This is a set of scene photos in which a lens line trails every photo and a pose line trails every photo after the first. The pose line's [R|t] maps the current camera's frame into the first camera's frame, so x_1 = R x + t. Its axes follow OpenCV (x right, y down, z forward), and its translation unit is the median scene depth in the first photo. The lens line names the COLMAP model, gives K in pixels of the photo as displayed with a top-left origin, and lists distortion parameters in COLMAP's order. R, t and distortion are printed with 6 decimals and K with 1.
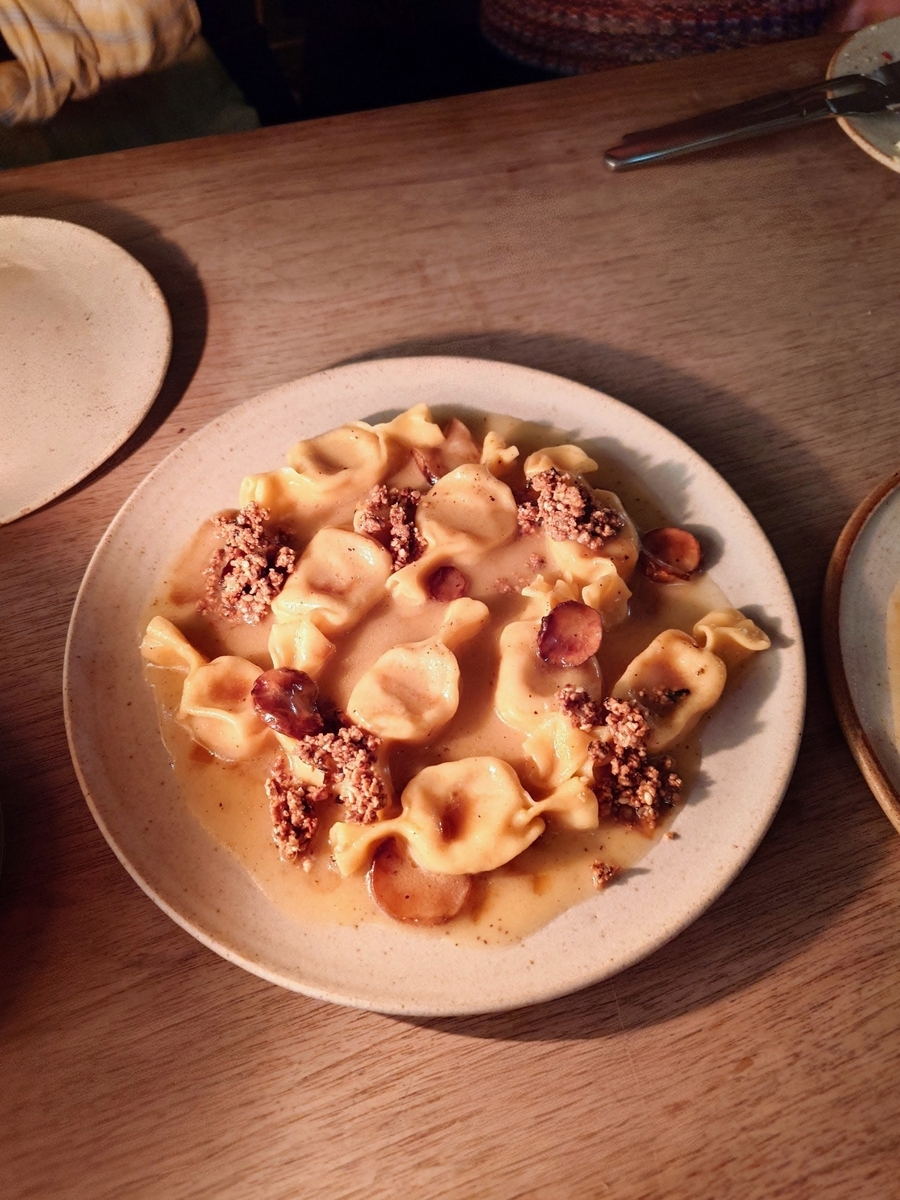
lens RADIAL K [[863.3, 0, 450.0], [0, 863.3, 600.0], [0, 0, 1]] dist [0.000253, -0.008968]
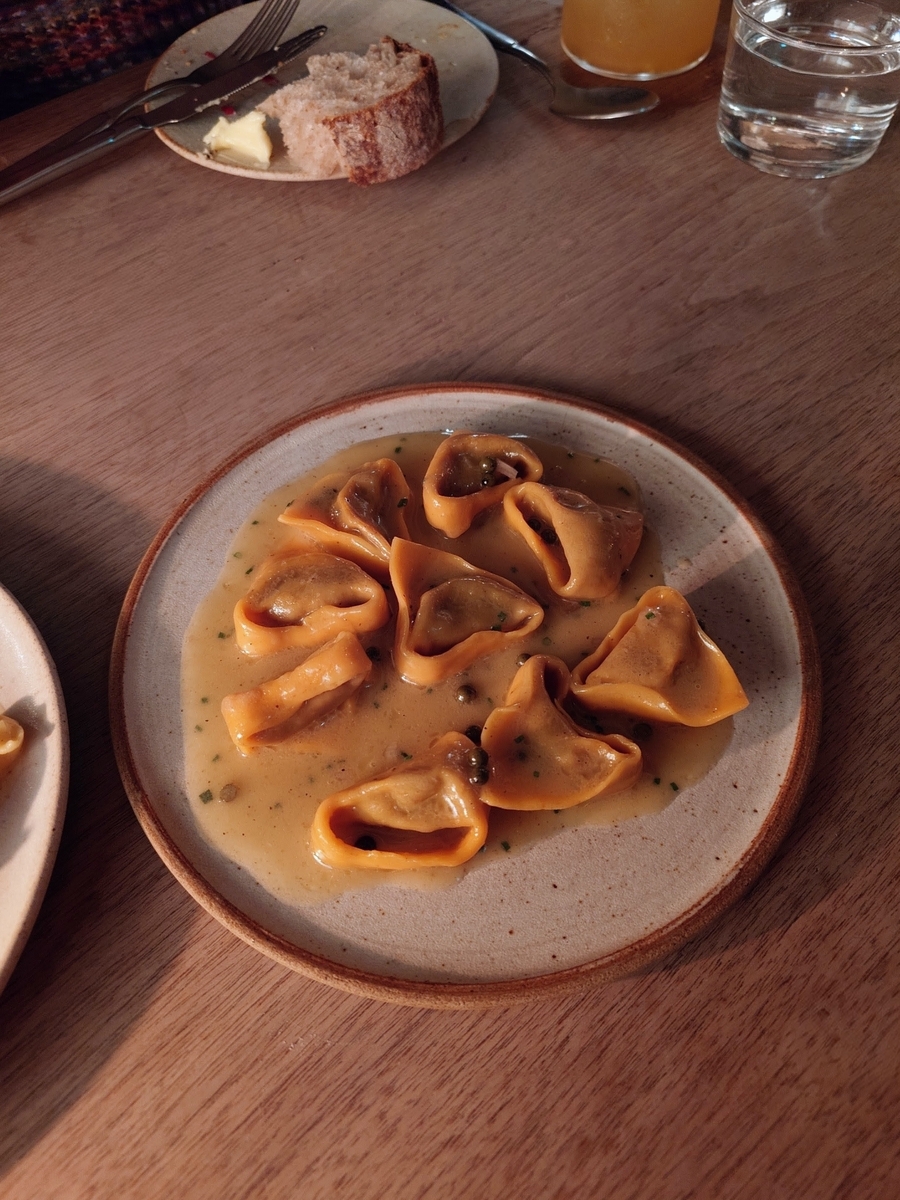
lens RADIAL K [[863.3, 0, 450.0], [0, 863.3, 600.0], [0, 0, 1]] dist [0.000253, -0.008968]
pose [[0.919399, -0.346990, 0.185214, 0.586096], [0.352298, 0.935877, 0.004527, 0.059198], [-0.174908, 0.061089, 0.982688, 0.009515]]
